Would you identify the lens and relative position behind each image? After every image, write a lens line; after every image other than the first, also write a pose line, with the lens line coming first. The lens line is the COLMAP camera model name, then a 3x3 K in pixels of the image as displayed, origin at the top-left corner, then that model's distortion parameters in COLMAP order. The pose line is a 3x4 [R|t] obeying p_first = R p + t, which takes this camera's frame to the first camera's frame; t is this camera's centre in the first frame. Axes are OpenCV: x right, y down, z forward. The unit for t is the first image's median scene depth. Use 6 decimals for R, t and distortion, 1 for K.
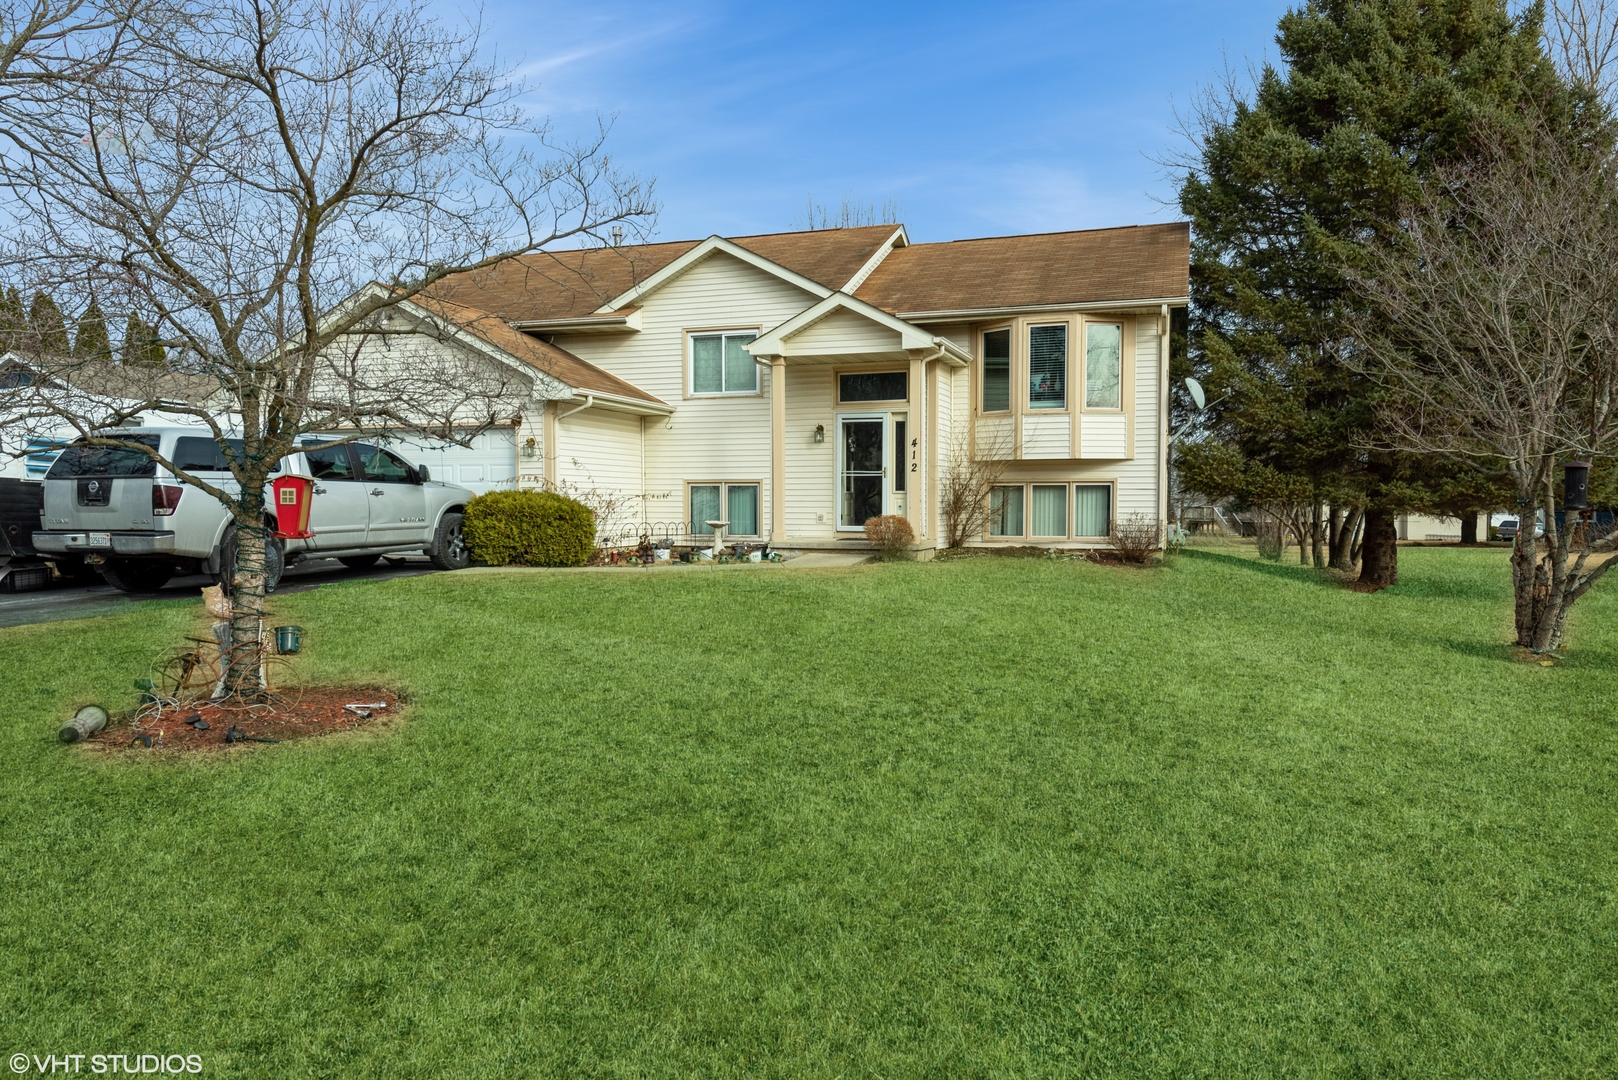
lens RADIAL K [[1136.9, 0, 808.2], [0, 1136.9, 540.3], [0, 0, 1]] dist [0.006420, 0.001019]
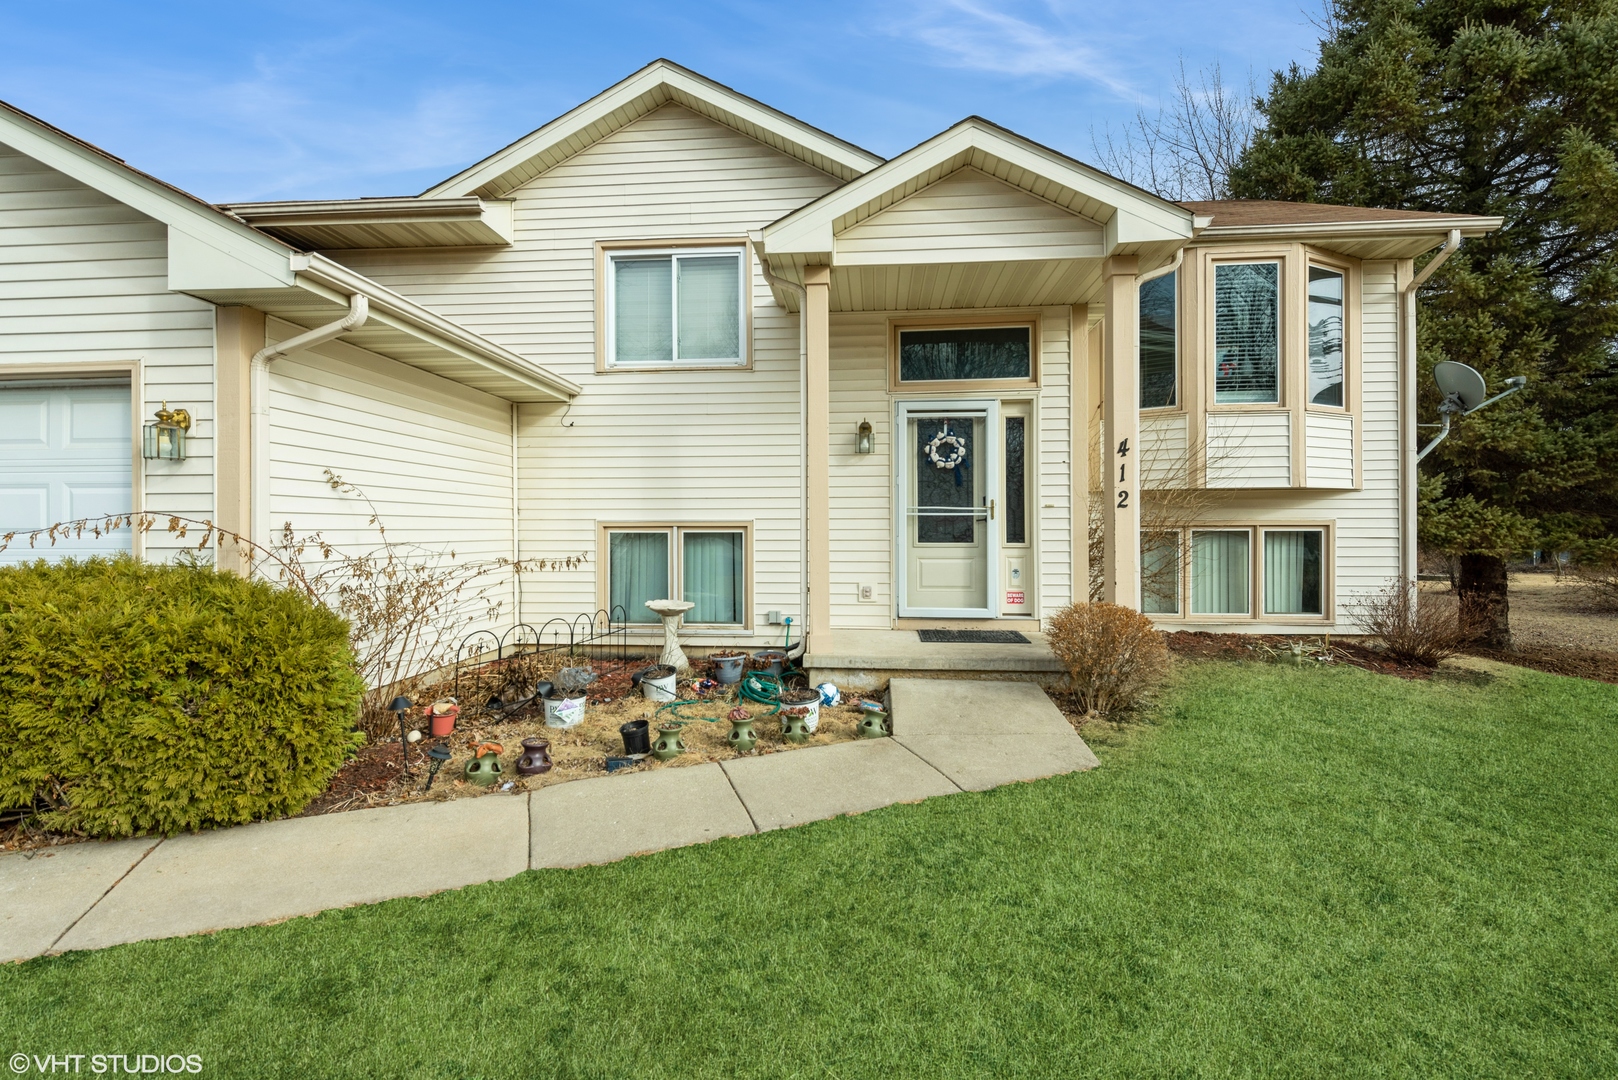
lens RADIAL K [[716.9, 0, 814.9], [0, 716.9, 528.8], [0, 0, 1]] dist [0.001275, 0.000117]
pose [[0.968257, -0.002365, 0.249944, -0.099781], [0.010190, 0.999497, -0.030020, -0.040741], [-0.249747, 0.031614, 0.967795, 0.685015]]
